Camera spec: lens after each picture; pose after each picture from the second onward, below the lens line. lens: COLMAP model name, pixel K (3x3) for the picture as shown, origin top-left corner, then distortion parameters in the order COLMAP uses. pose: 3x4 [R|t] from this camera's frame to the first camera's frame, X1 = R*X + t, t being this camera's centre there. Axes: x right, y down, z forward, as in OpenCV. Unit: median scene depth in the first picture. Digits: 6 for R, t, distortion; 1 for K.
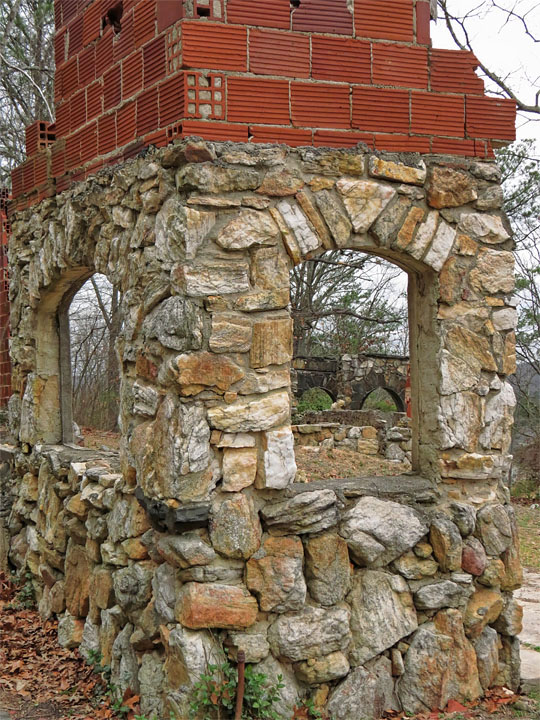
lens RADIAL K [[1142.6, 0, 270.0], [0, 1142.6, 360.0], [0, 0, 1]] dist [-0.119229, -0.002268]
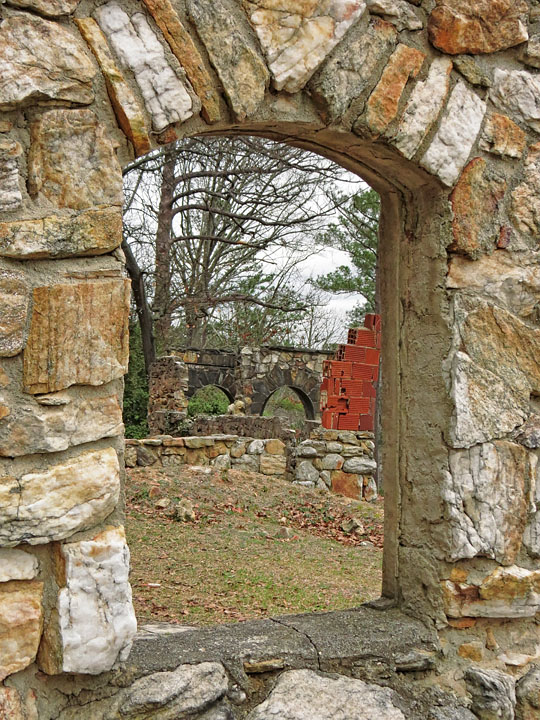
lens RADIAL K [[1229.8, 0, 270.0], [0, 1229.8, 360.0], [0, 0, 1]] dist [-0.231328, 0.038796]
pose [[0.996209, 0.010379, 0.086370, 0.030909], [-0.011017, 0.999915, 0.006905, -0.008679], [-0.086291, -0.007830, 0.996239, 0.503064]]
